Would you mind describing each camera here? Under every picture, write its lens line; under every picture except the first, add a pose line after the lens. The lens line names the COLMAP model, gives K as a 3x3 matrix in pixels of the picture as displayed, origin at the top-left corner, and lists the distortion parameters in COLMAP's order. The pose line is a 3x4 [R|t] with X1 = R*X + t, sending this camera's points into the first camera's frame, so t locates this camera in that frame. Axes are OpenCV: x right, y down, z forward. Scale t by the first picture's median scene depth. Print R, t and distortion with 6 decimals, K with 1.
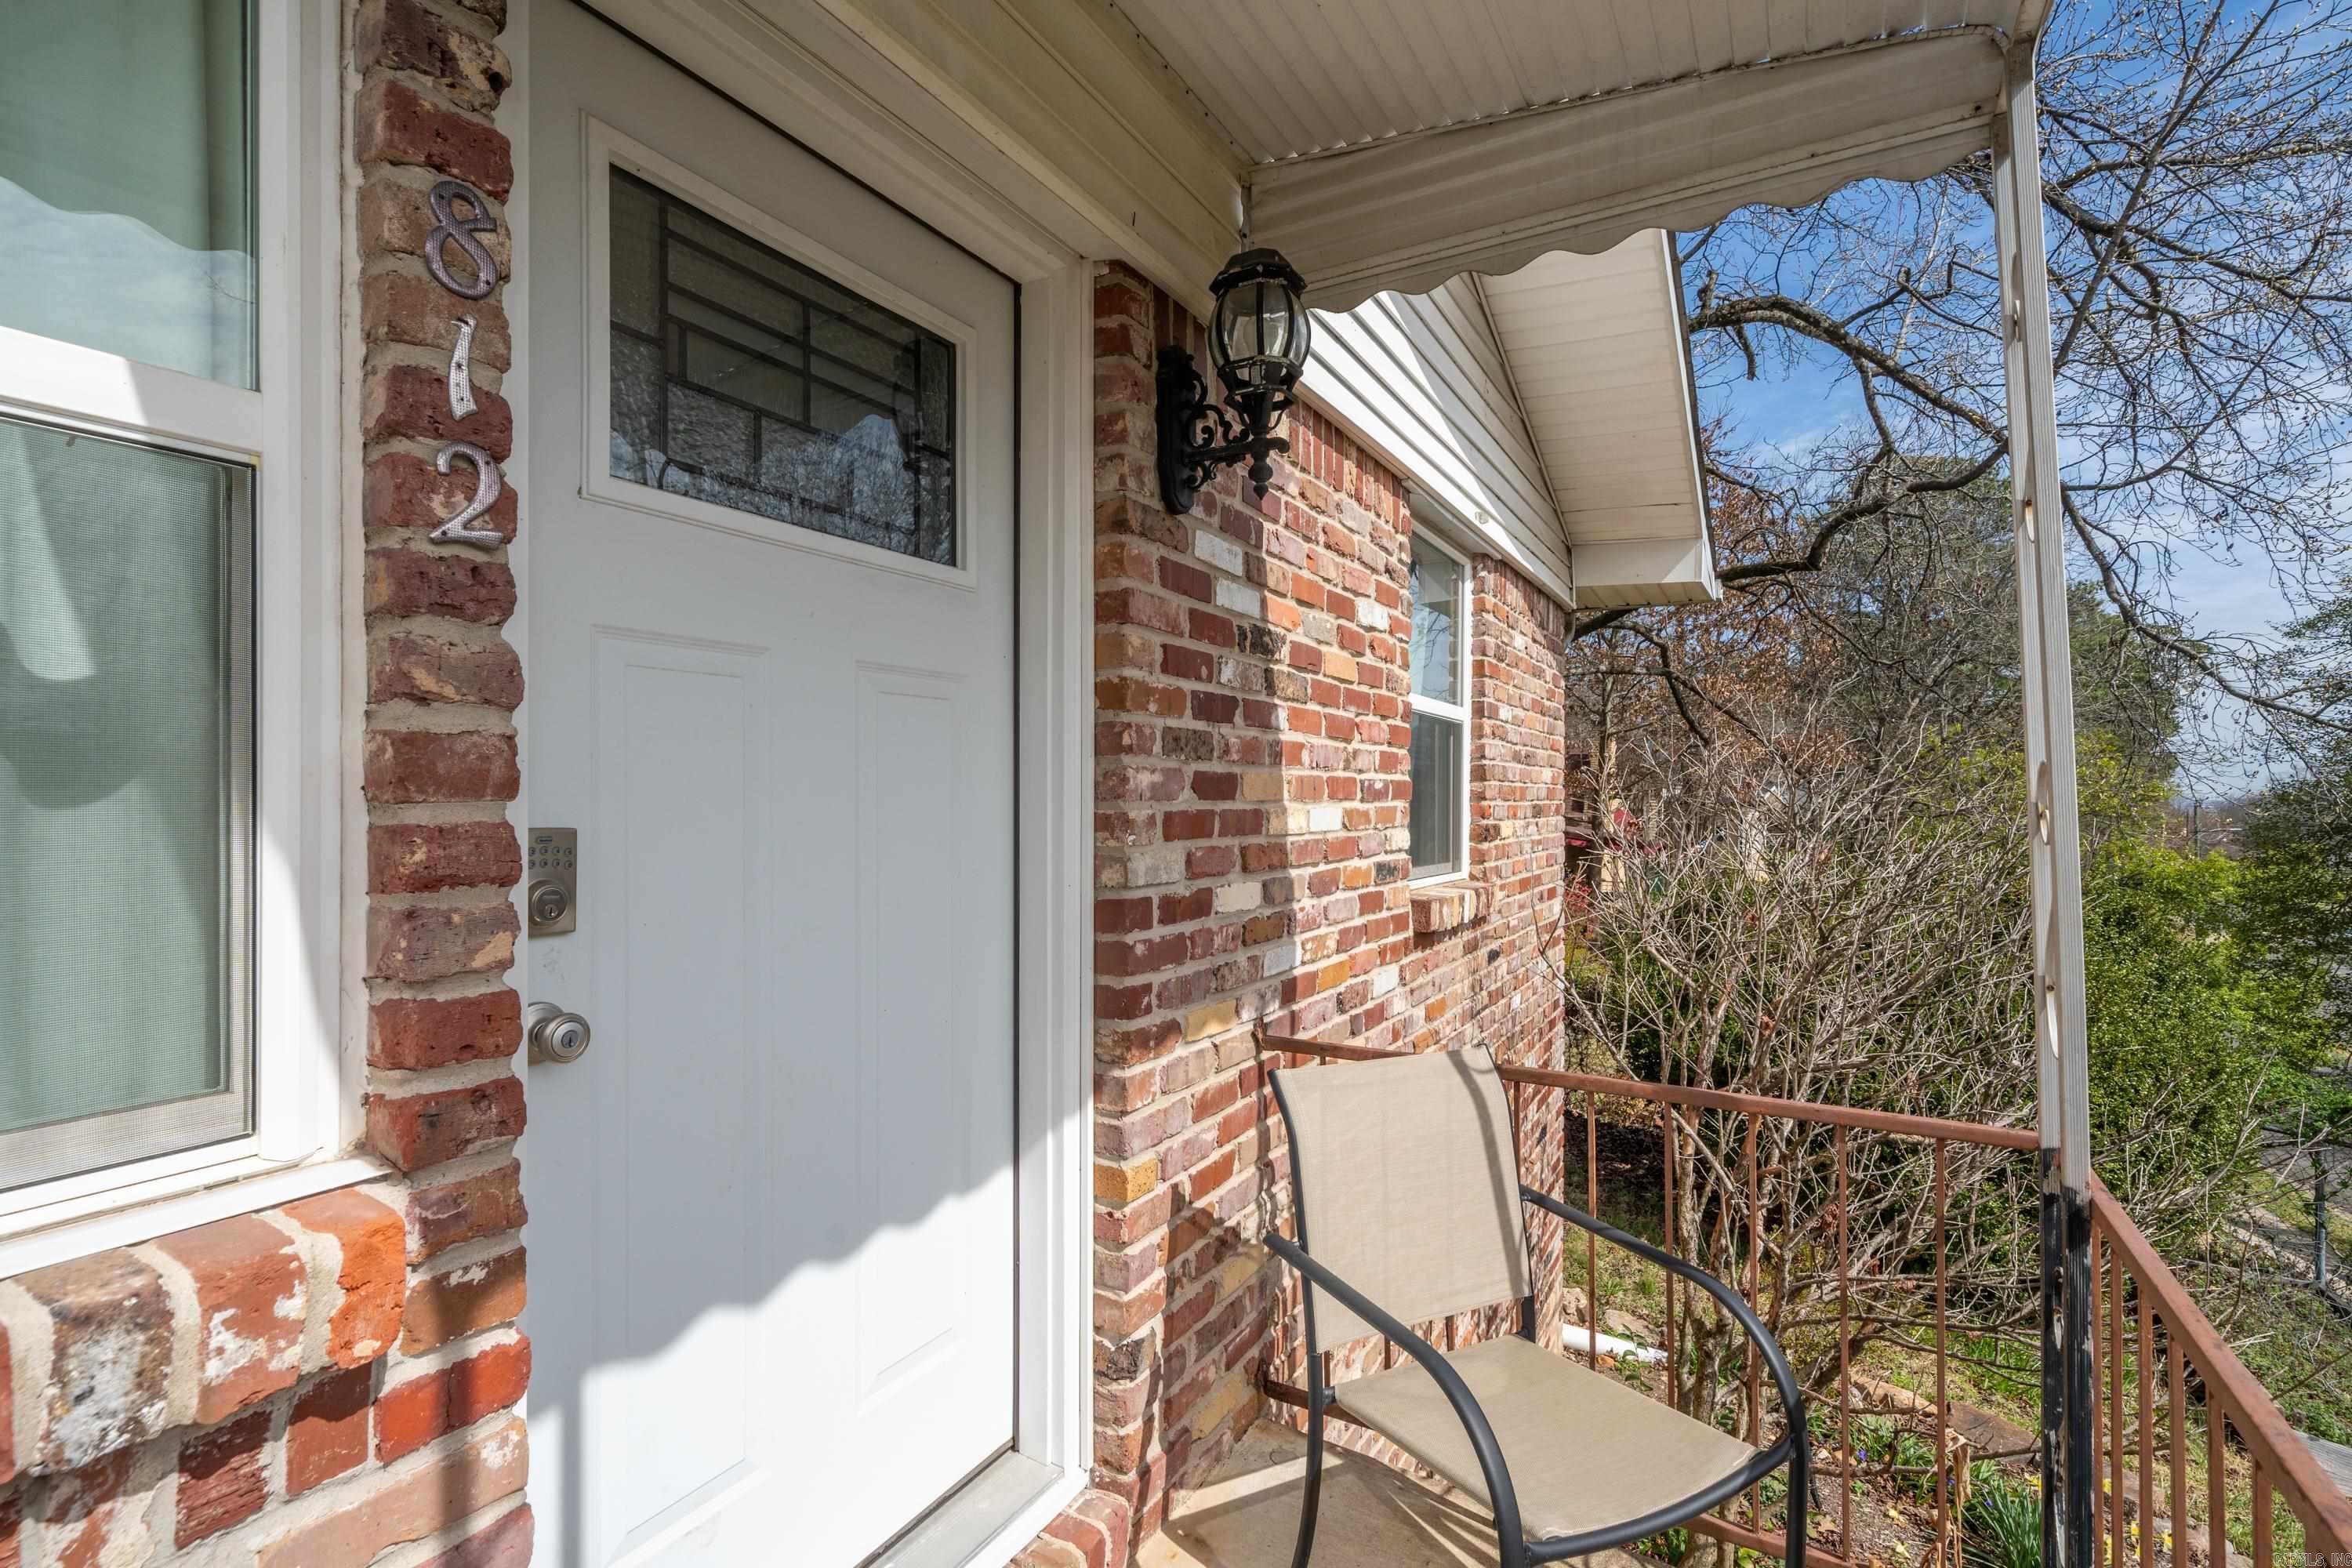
lens RADIAL K [[1129.8, 0, 1176.0], [0, 1129.8, 784.0], [0, 0, 1]] dist [-0.000861, 0.000047]
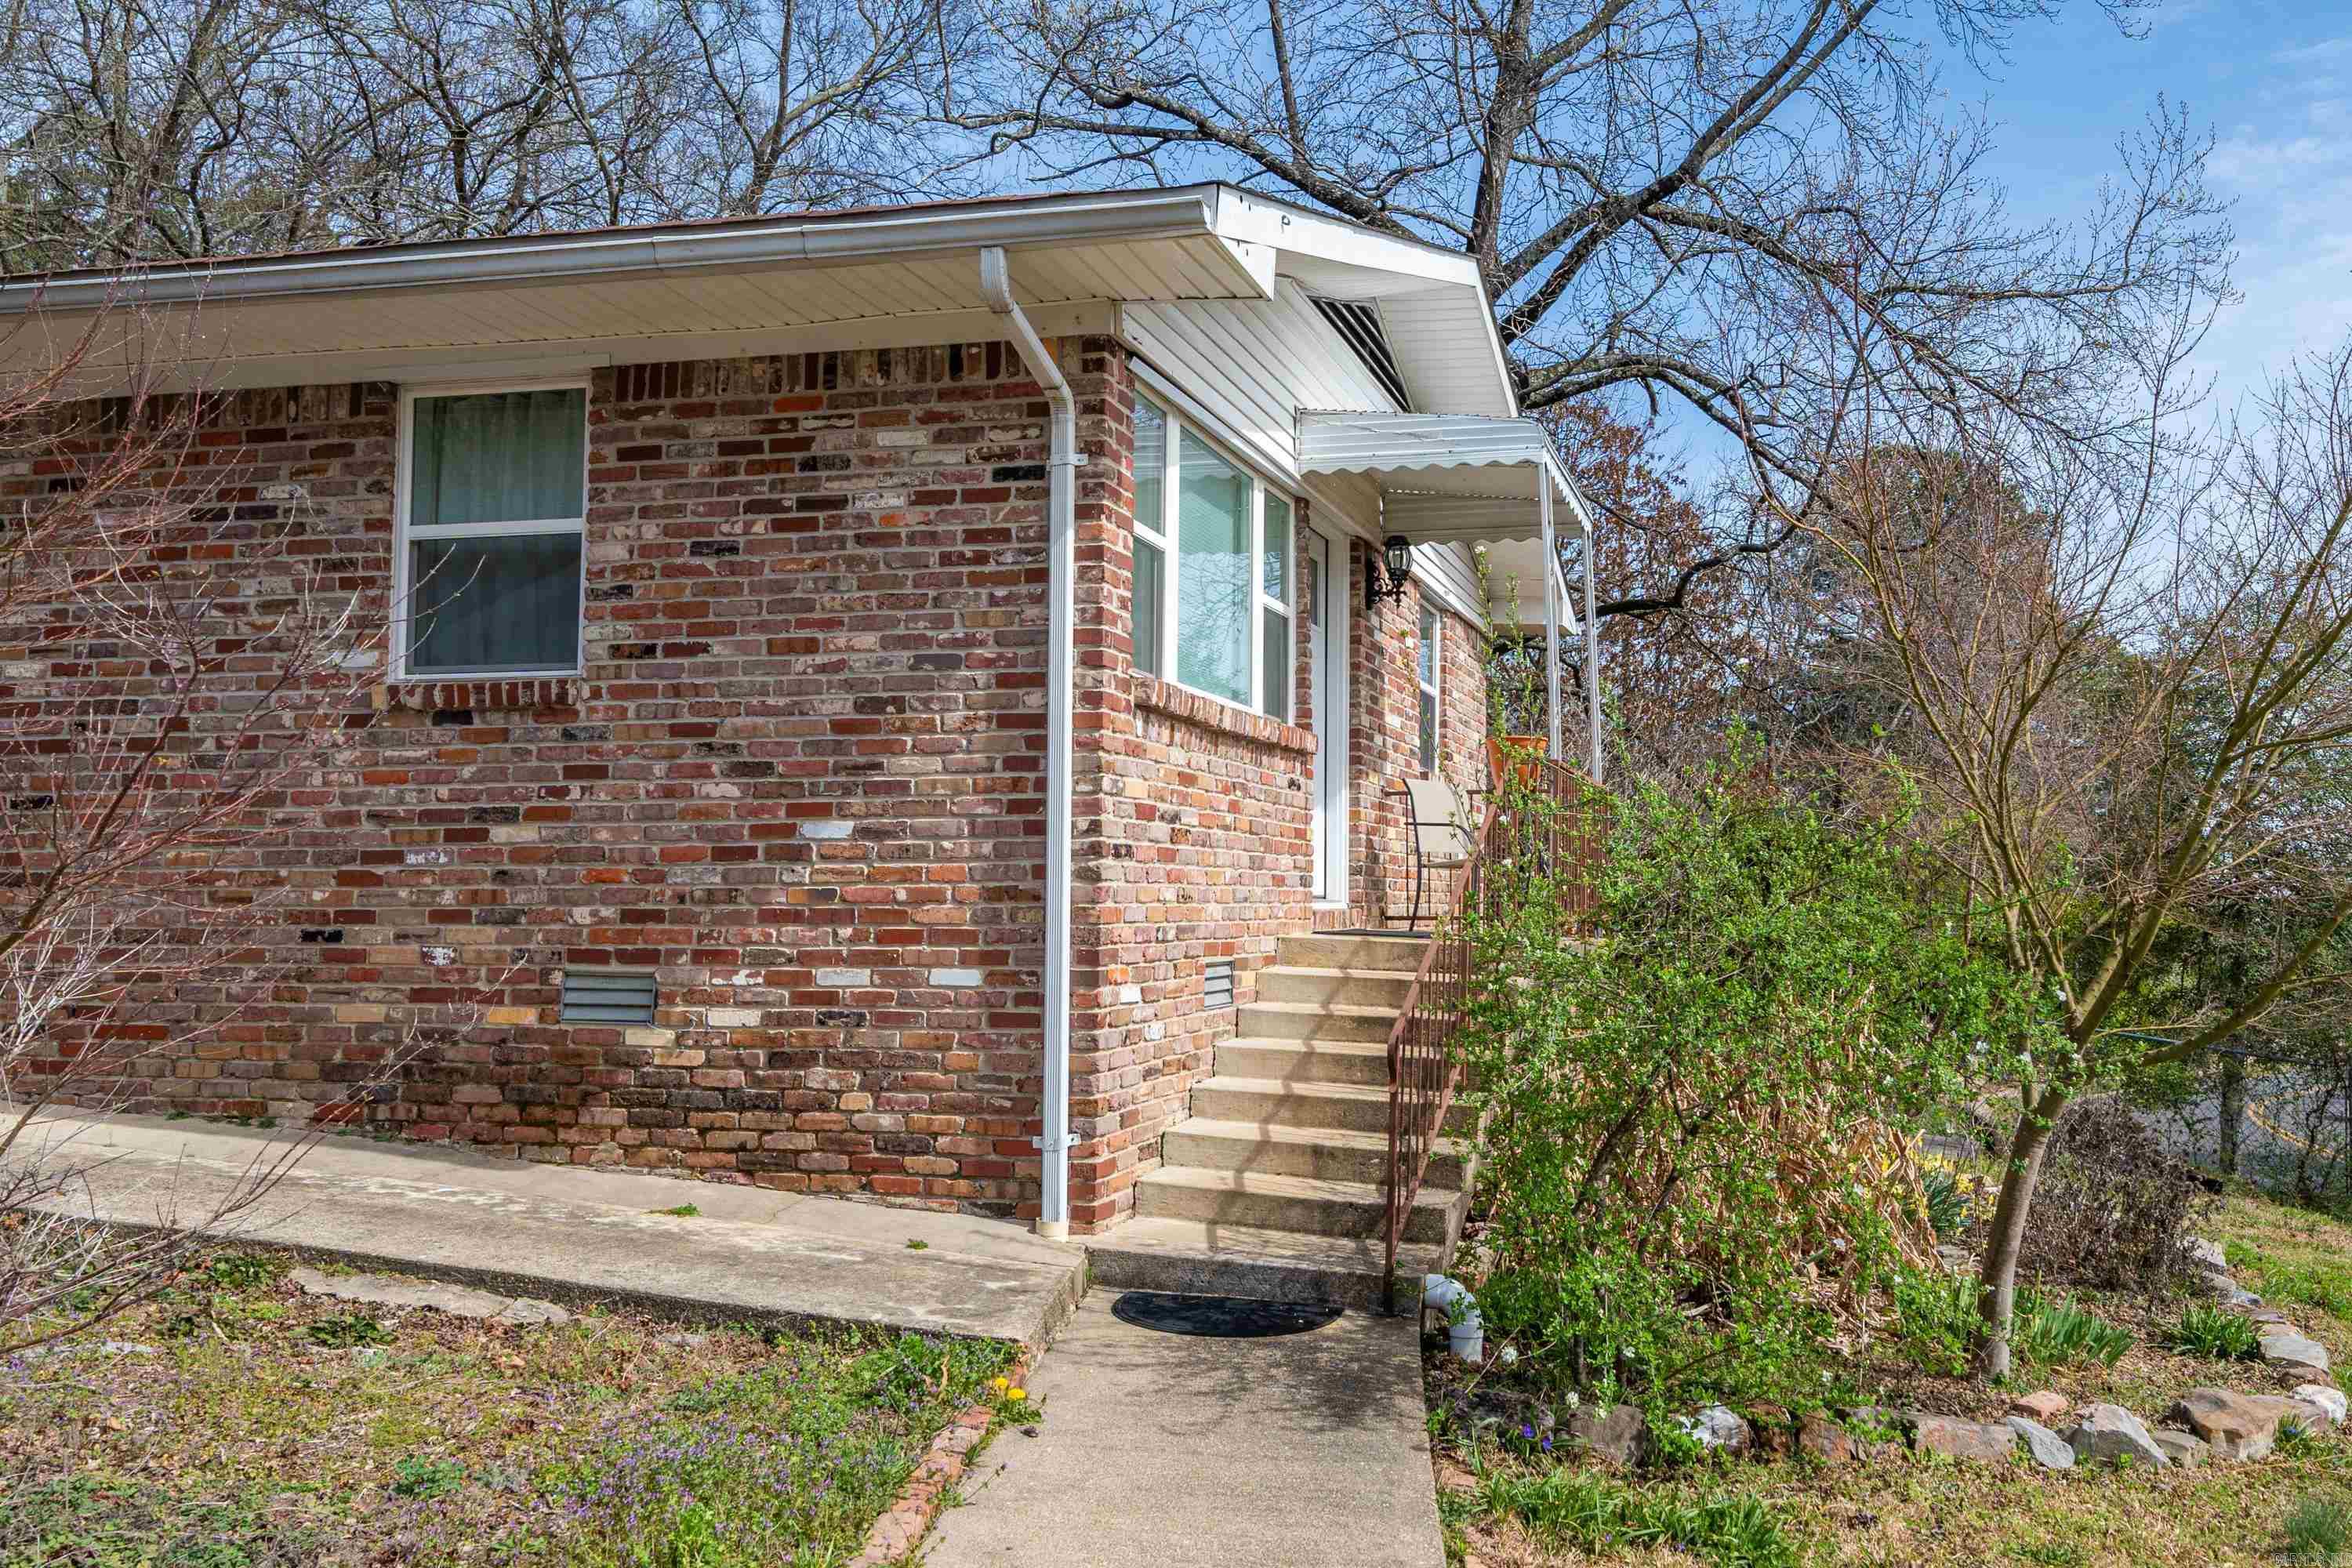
lens RADIAL K [[1653.7, 0, 1176.0], [0, 1653.7, 784.0], [0, 0, 1]] dist [0.000206, -0.000016]
pose [[0.989072, 0.014620, 0.146708, -0.827818], [-0.007722, 0.998842, -0.047481, 0.322304], [-0.147233, 0.045829, 0.988040, -2.380344]]
